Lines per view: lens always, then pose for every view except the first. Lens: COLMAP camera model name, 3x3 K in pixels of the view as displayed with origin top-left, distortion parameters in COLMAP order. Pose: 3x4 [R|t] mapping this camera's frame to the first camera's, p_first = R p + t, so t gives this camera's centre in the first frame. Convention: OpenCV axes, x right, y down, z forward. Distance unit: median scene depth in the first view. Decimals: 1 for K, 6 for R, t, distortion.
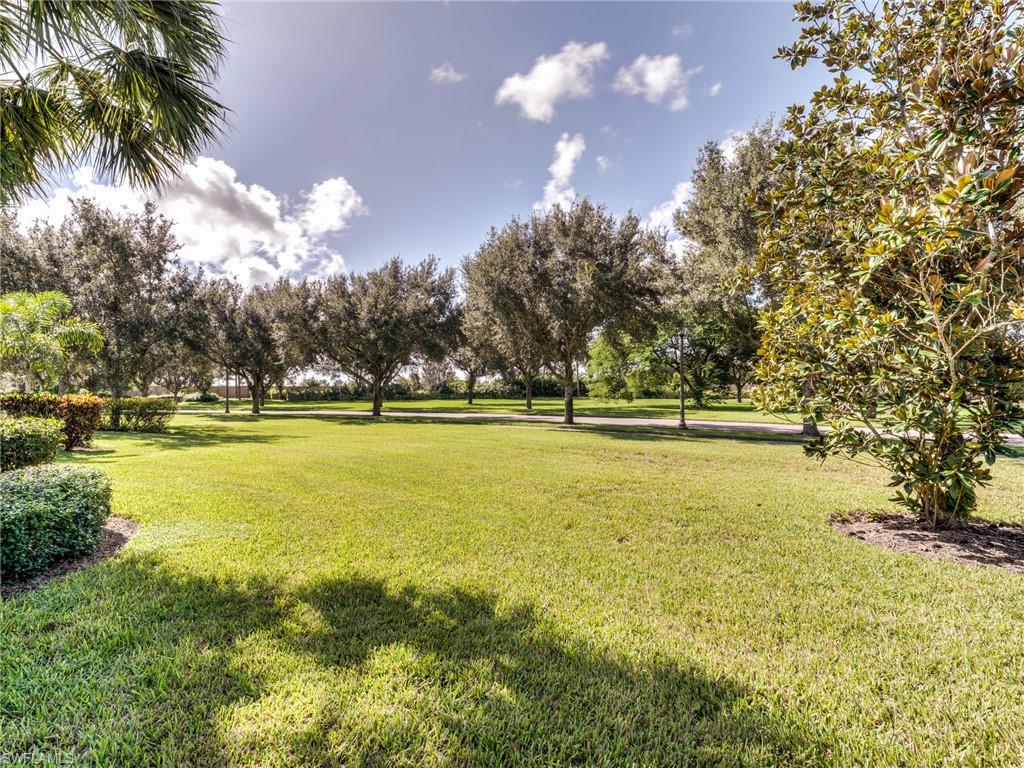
lens RADIAL K [[503.7, 0, 512.0], [0, 503.7, 384.0], [0, 0, 1]] dist [-0.000315, -0.000013]
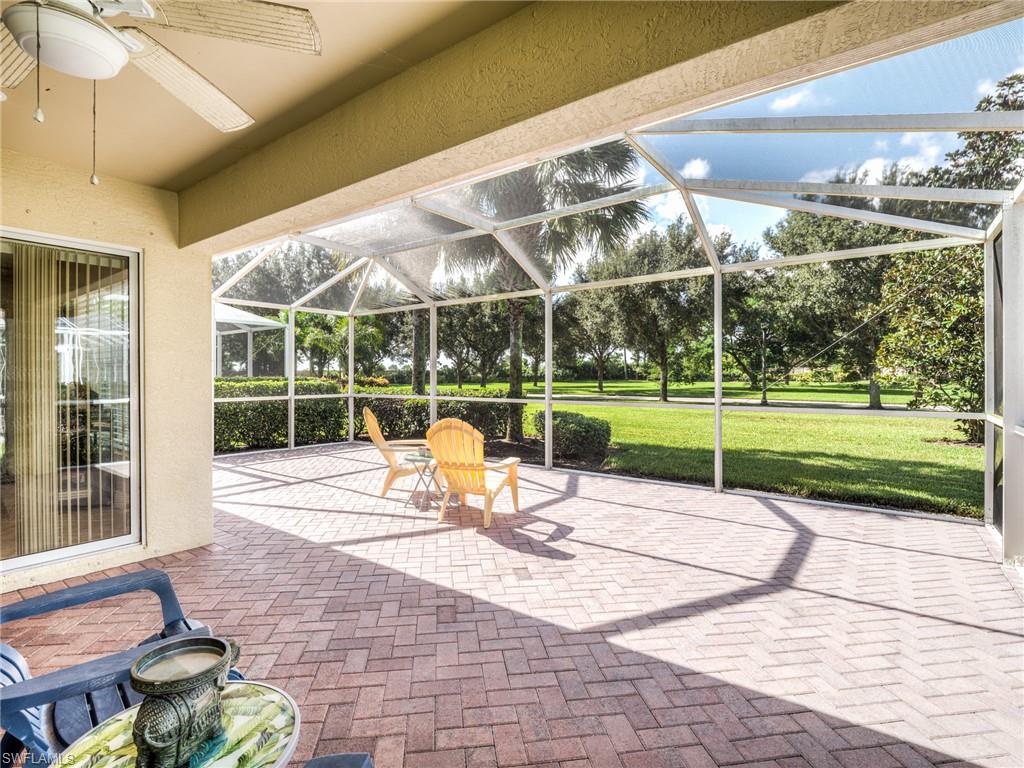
lens RADIAL K [[510.5, 0, 512.0], [0, 510.5, 384.0], [0, 0, 1]] dist [0.001652, 0.000194]
pose [[0.999229, -0.001871, -0.039218, -0.242595], [0.003139, 0.999474, 0.032293, -0.004239], [0.039137, -0.032392, 0.998709, -0.286005]]
